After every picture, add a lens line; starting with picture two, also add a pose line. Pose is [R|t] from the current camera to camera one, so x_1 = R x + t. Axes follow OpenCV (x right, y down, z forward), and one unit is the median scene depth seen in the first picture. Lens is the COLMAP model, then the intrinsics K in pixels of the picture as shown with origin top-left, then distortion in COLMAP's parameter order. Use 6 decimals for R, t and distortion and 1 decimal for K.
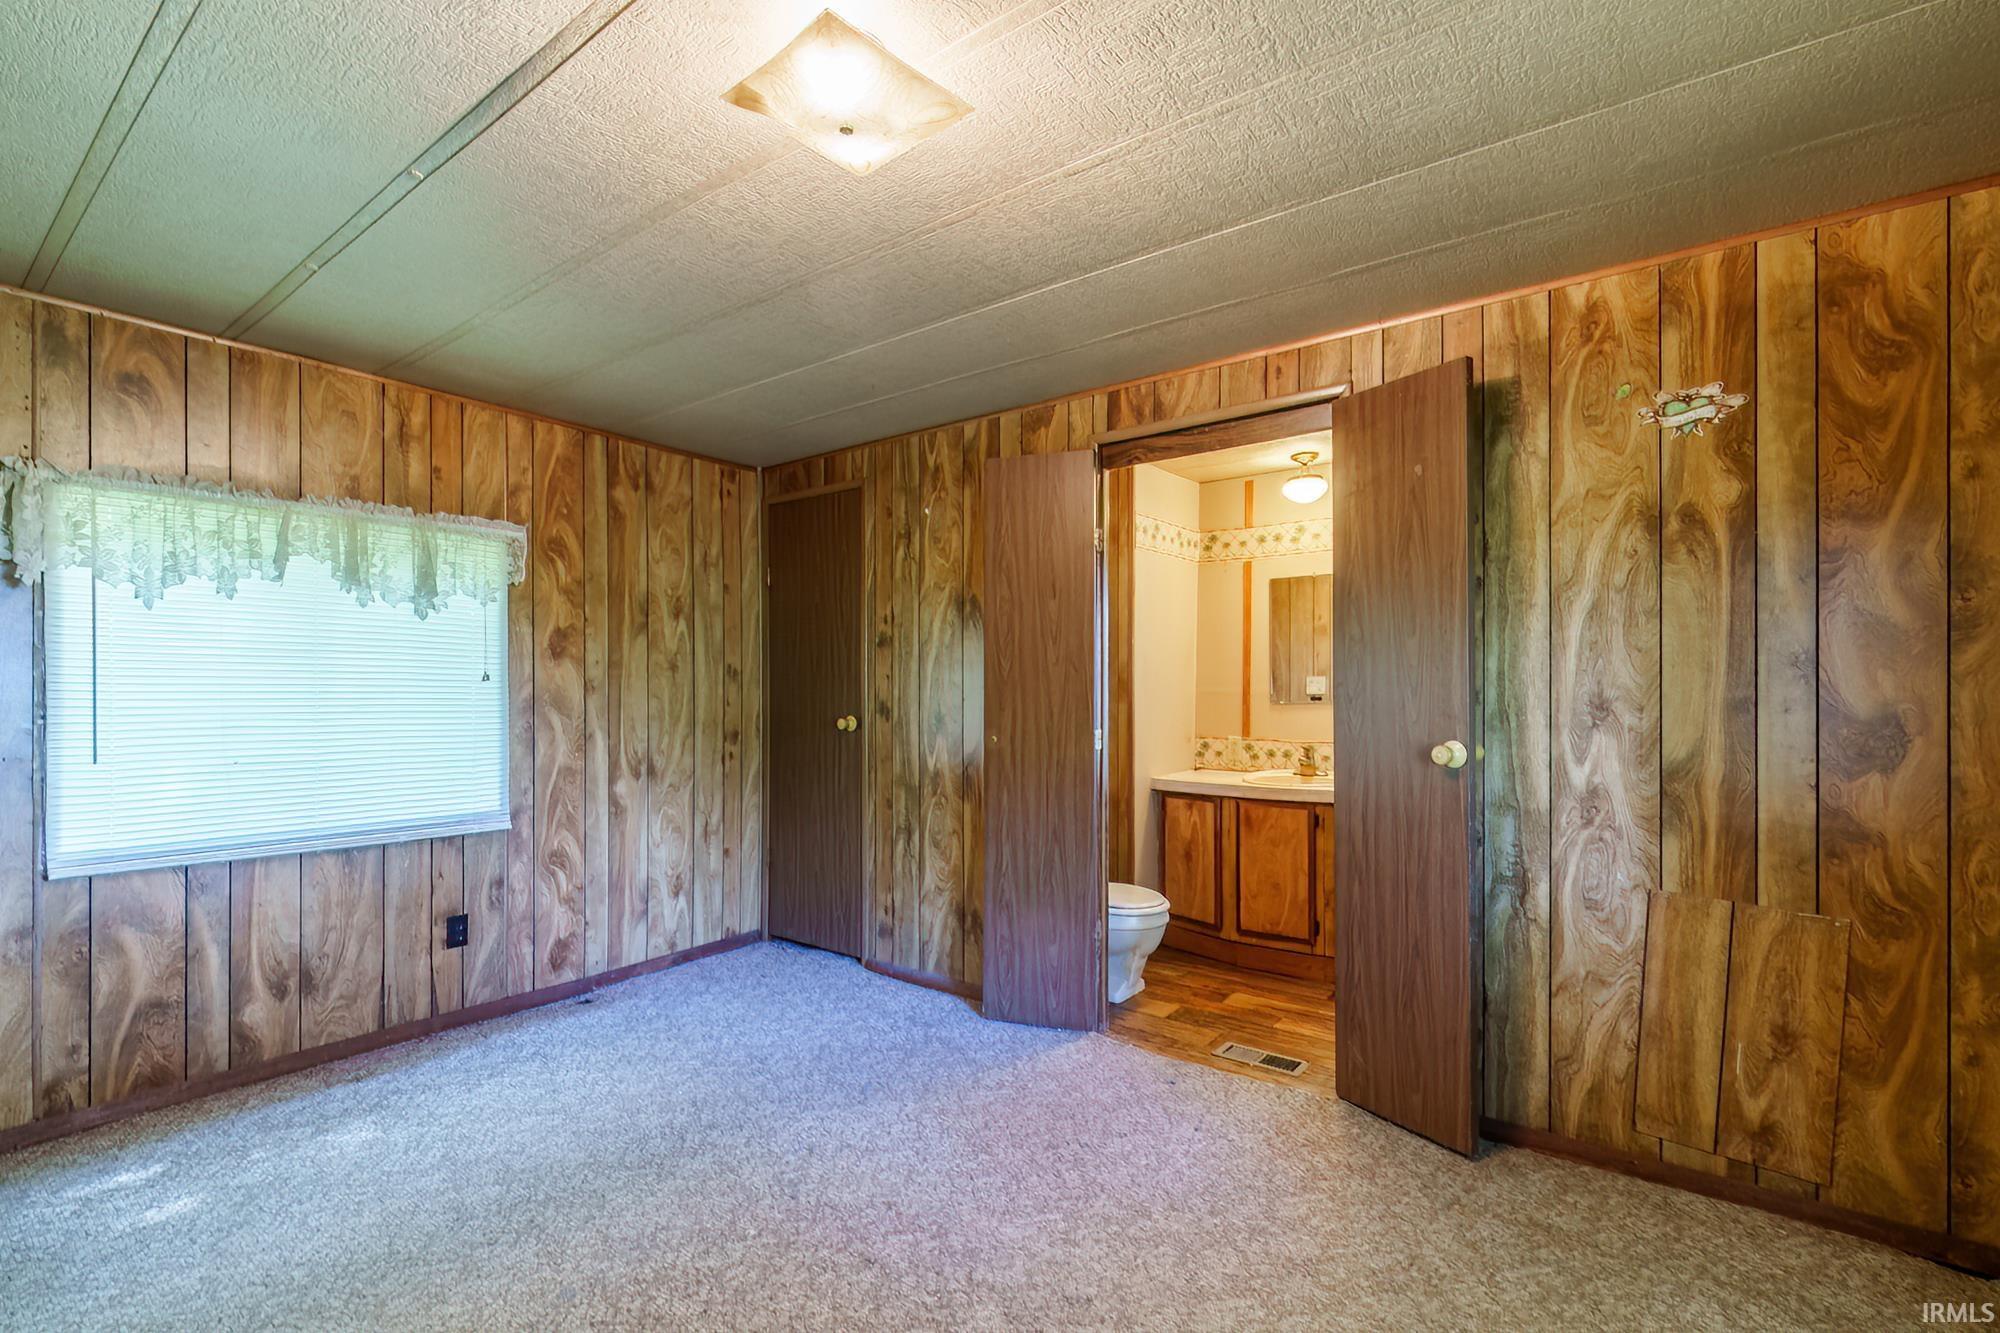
lens RADIAL K [[953.1, 0, 996.0], [0, 953.1, 673.7], [0, 0, 1]] dist [0.001117, 0.001387]
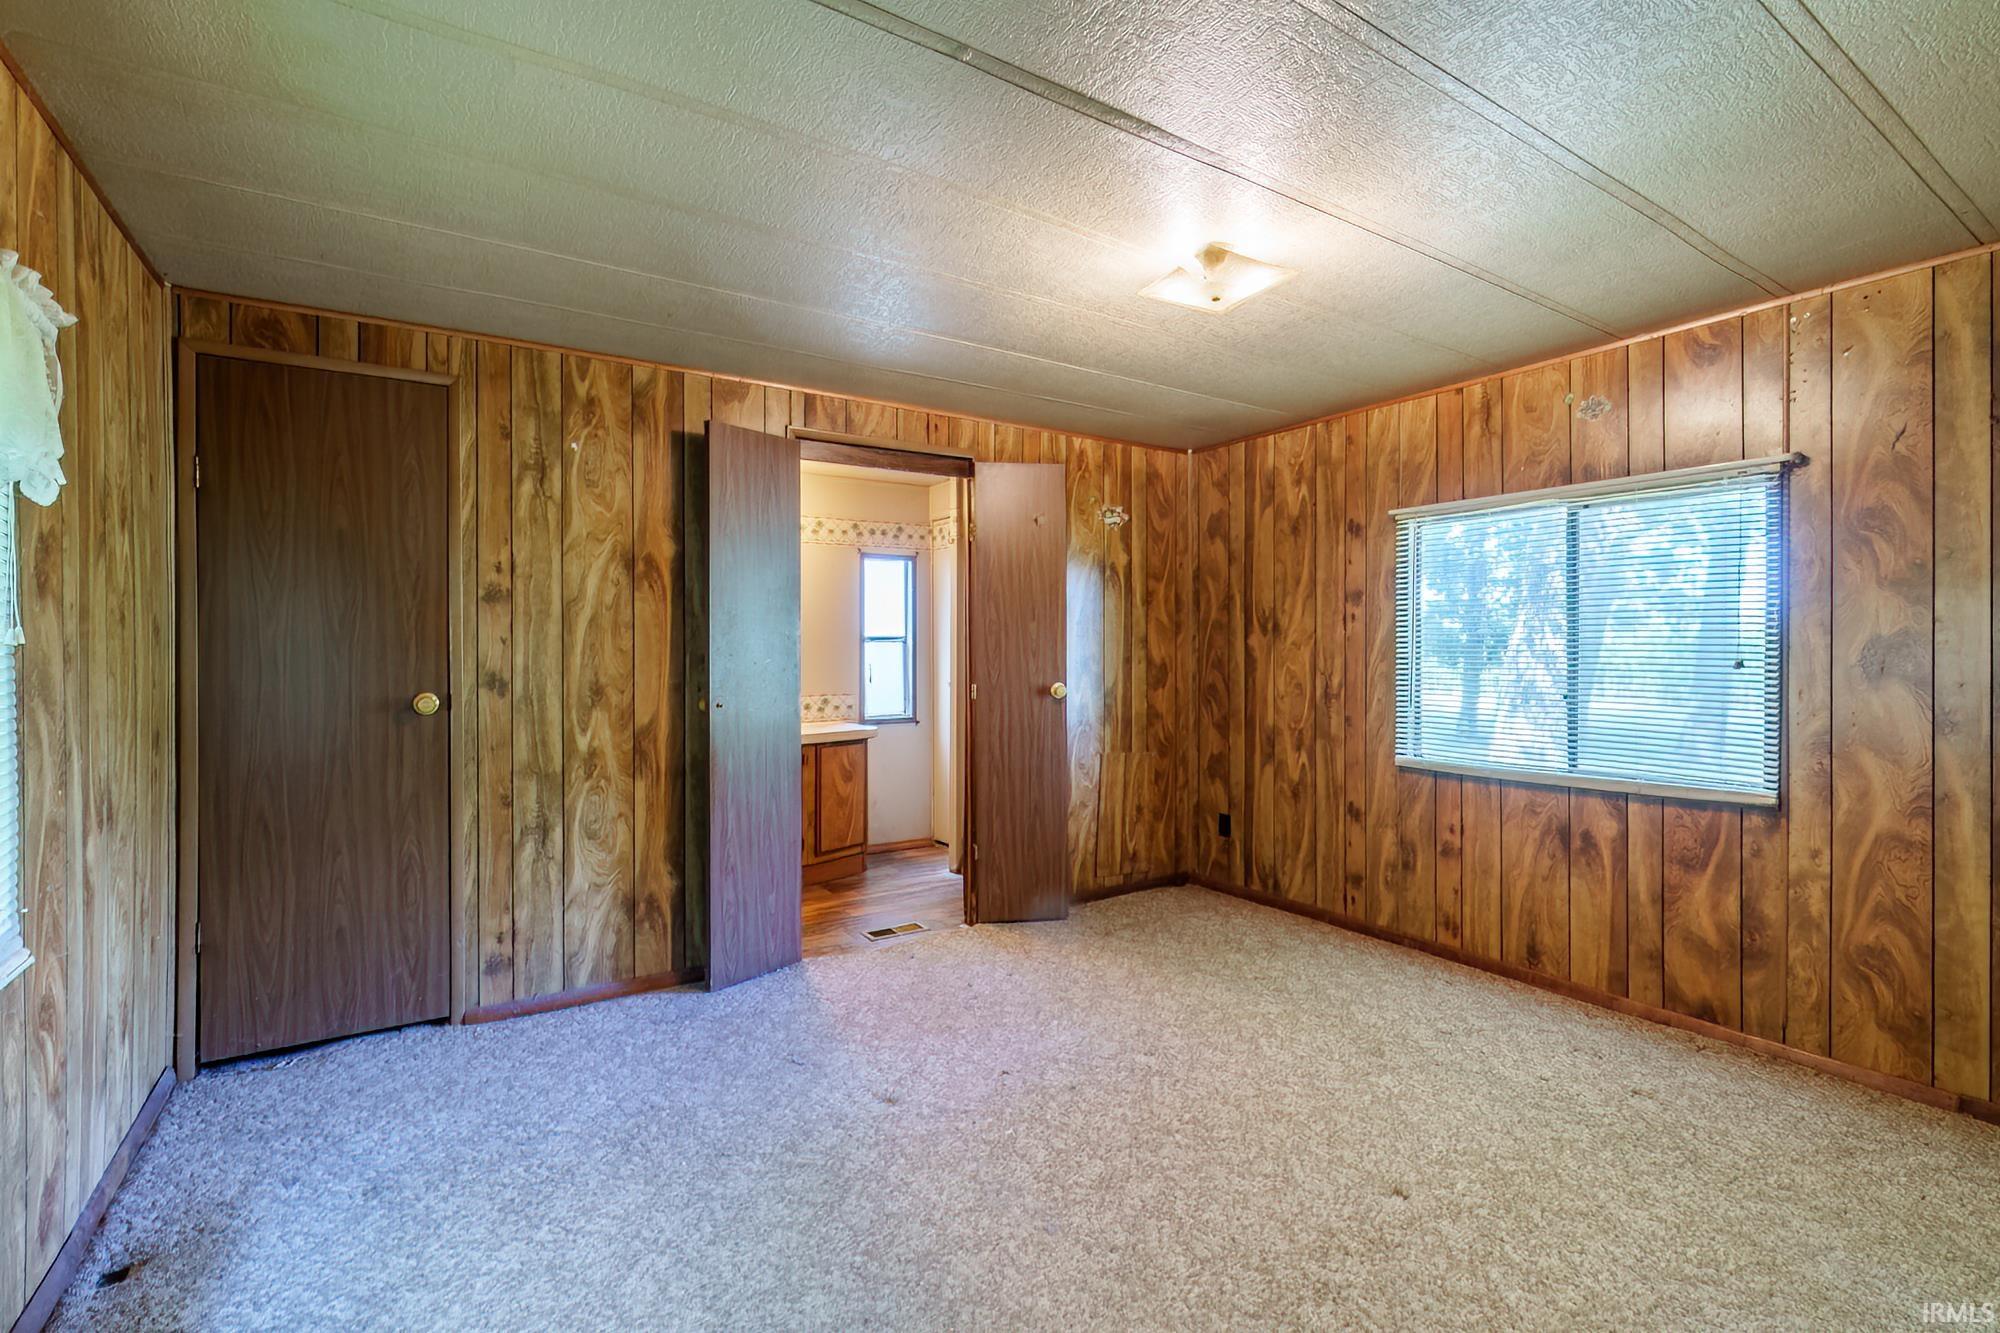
lens RADIAL K [[883.7, 0, 999.4], [0, 883.7, 659.2], [0, 0, 1]] dist [-0.000564, -0.000890]
pose [[0.301524, 0.003178, 0.953453, -0.798613], [0.001144, 0.999993, -0.003695, 0.025444], [-0.953458, 0.002205, 0.301518, 0.453033]]
